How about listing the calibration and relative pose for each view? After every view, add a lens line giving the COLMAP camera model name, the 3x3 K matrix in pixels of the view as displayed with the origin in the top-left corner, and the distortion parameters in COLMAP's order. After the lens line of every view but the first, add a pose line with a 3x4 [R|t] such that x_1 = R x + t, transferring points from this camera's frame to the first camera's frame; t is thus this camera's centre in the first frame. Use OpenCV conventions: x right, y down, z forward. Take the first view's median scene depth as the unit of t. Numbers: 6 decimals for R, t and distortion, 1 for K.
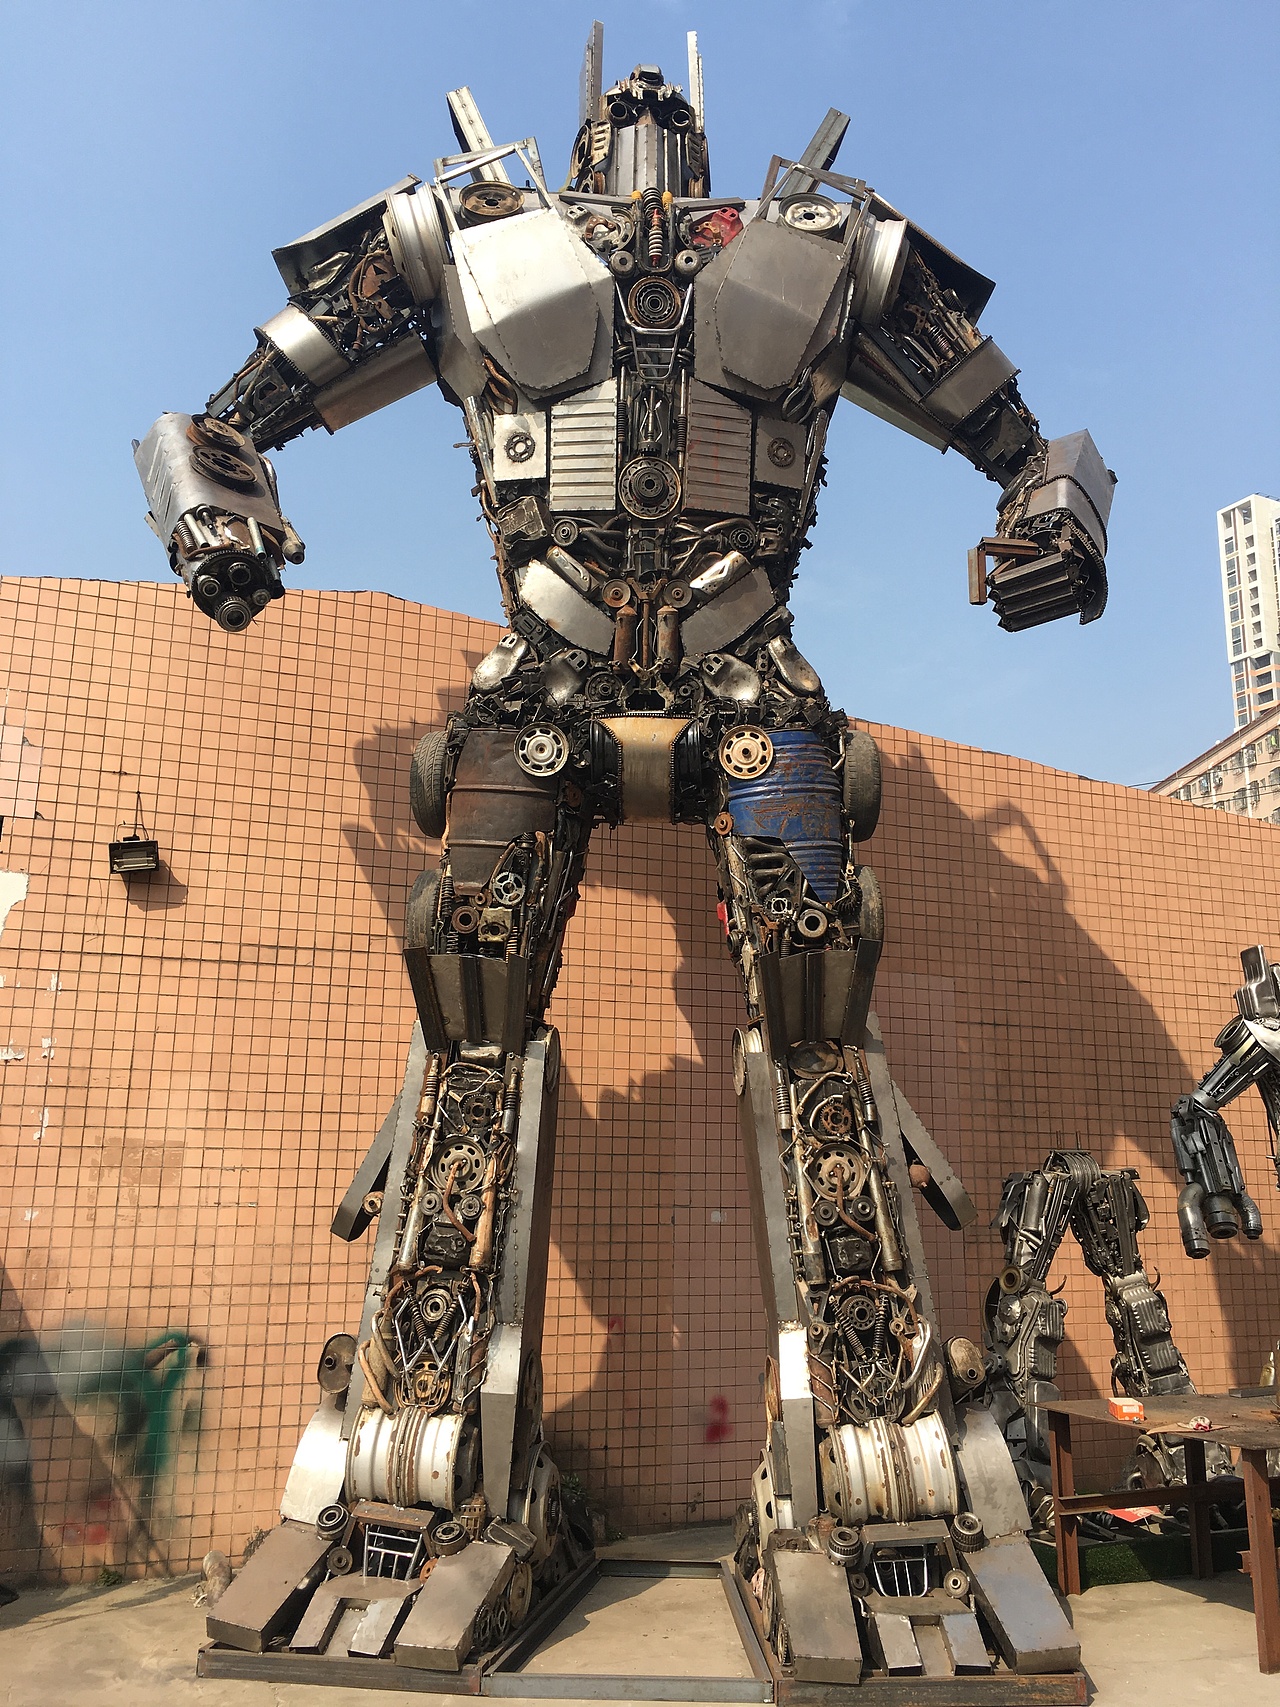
lens RADIAL K [[1410.6, 0, 649.9], [0, 1410.6, 851.1], [0, 0, 1]] dist [0.079161, -0.101127]
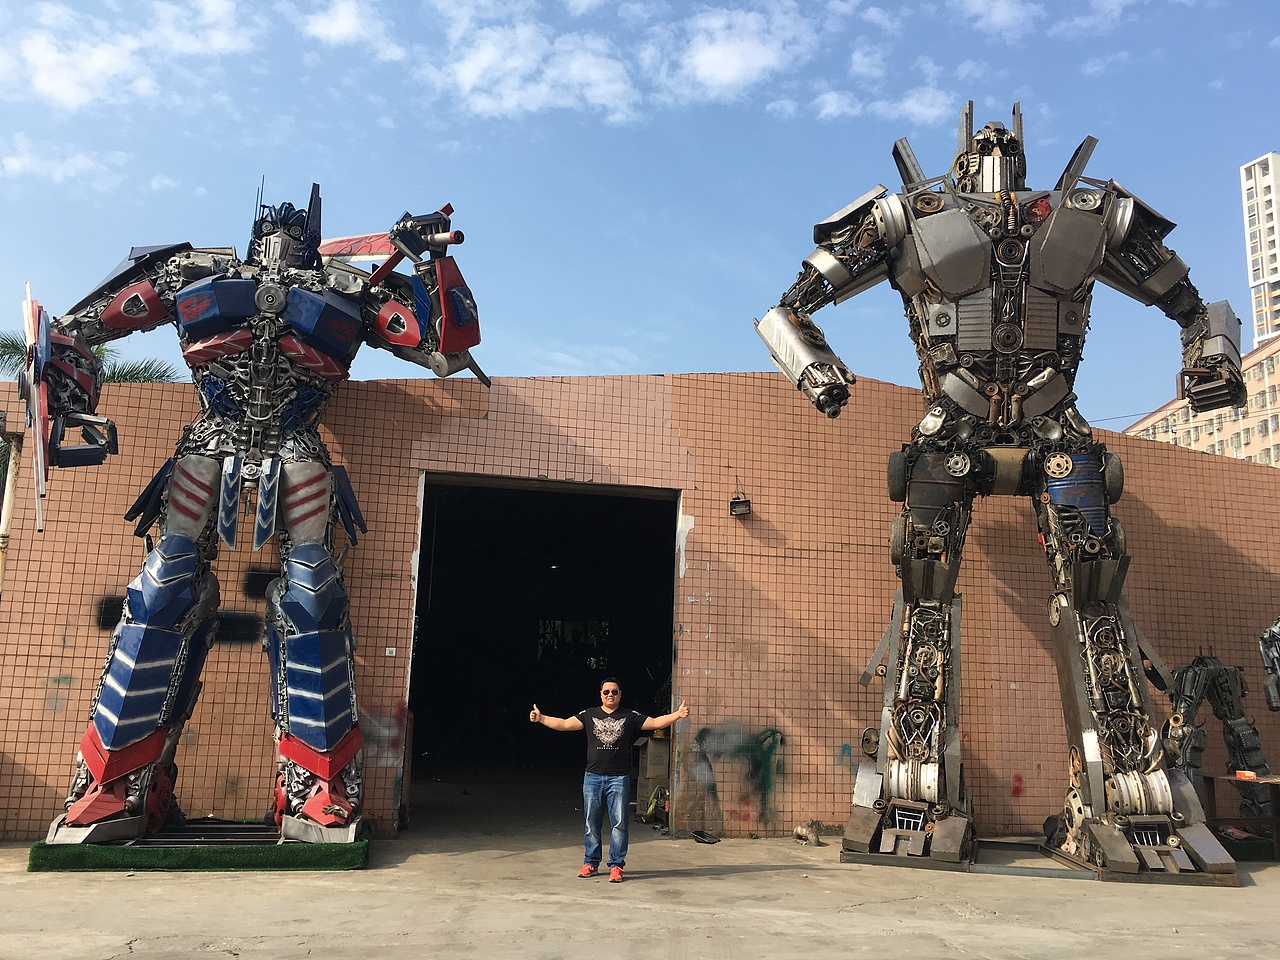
lens RADIAL K [[1057.7, 0, 644.8], [0, 1057.7, 469.7], [0, 0, 1]] dist [0.079161, -0.101127]
pose [[0.992267, -0.002658, -0.124092, -0.338299], [0.006632, 0.999478, 0.031627, -0.114086], [0.123943, -0.032205, 0.991767, -0.646489]]
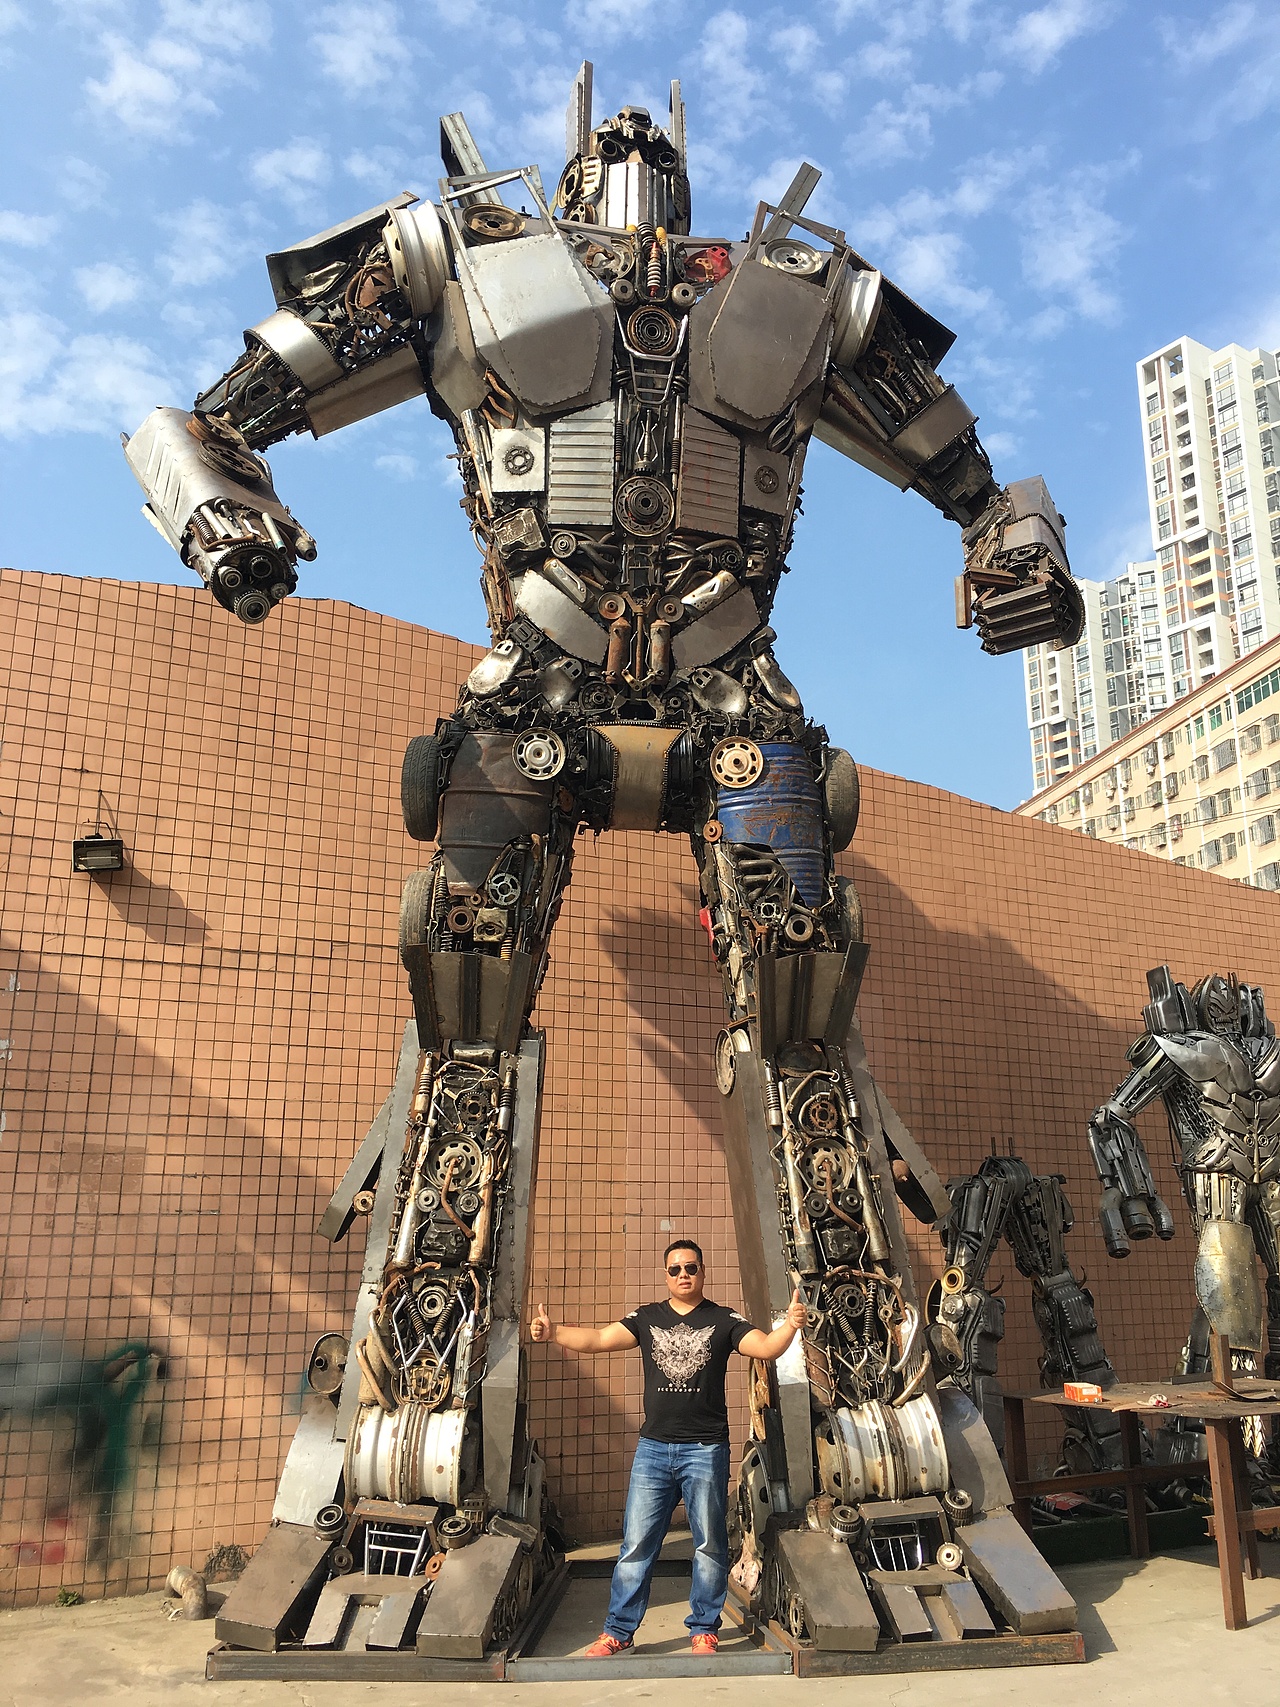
lens RADIAL K [[1418.5, 0, 640.0], [0, 1418.5, 853.5], [0, 0, 1]] dist [0.078186, -0.106269]
pose [[0.992184, 0.021484, 0.122920, -0.125423], [-0.017392, 0.999261, -0.034266, 0.032897], [-0.123565, 0.031860, 0.991825, -0.023976]]
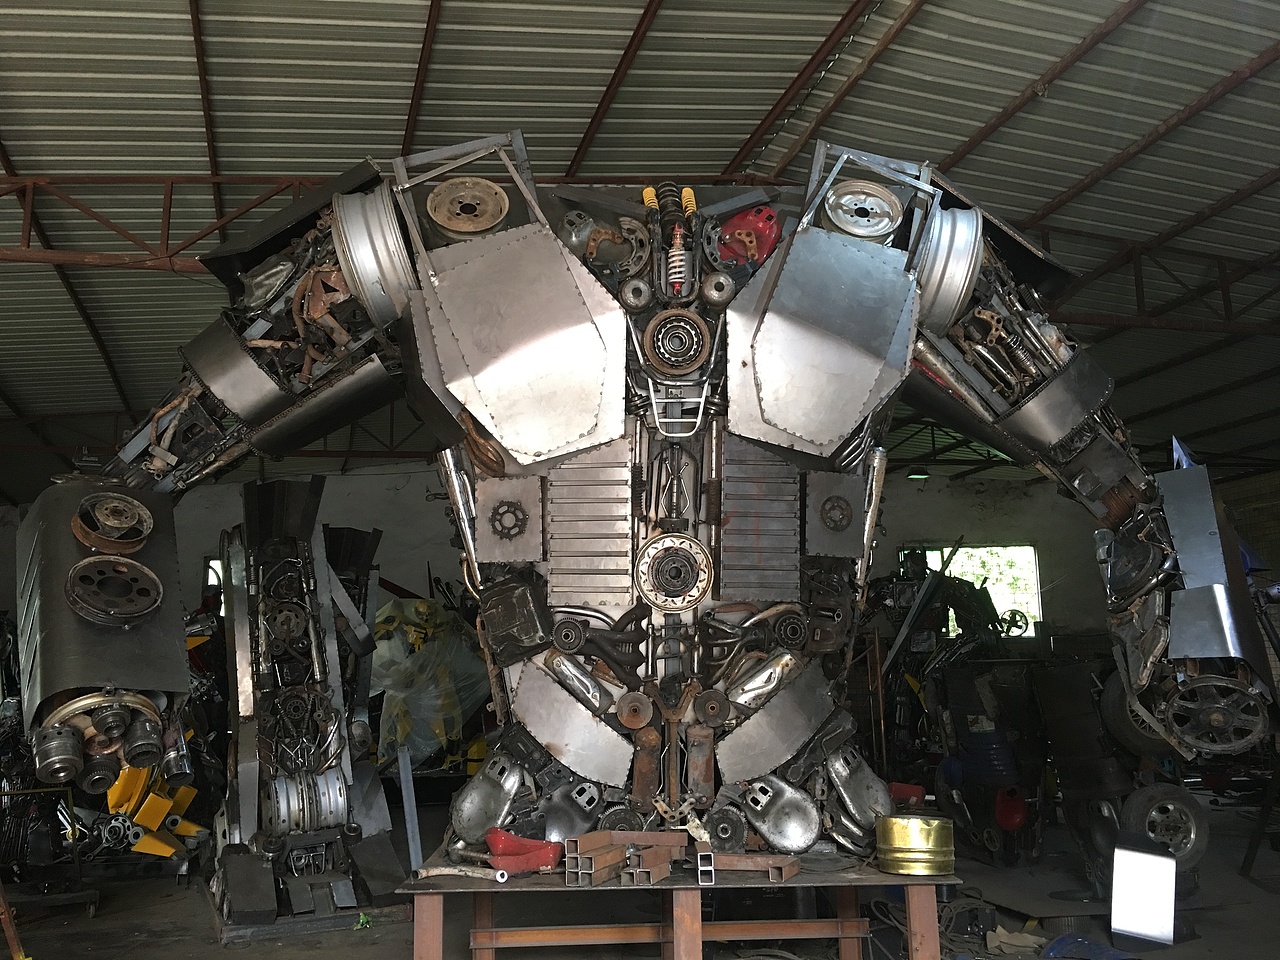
lens RADIAL K [[1063.7, 0, 639.3], [0, 1063.7, 479.3], [0, 0, 1]] dist [0.078186, -0.106269]
pose [[0.999645, -0.018055, 0.019584, -0.030095], [0.017627, 0.999607, 0.021786, -0.320128], [-0.019970, -0.021433, 0.999571, 0.408574]]
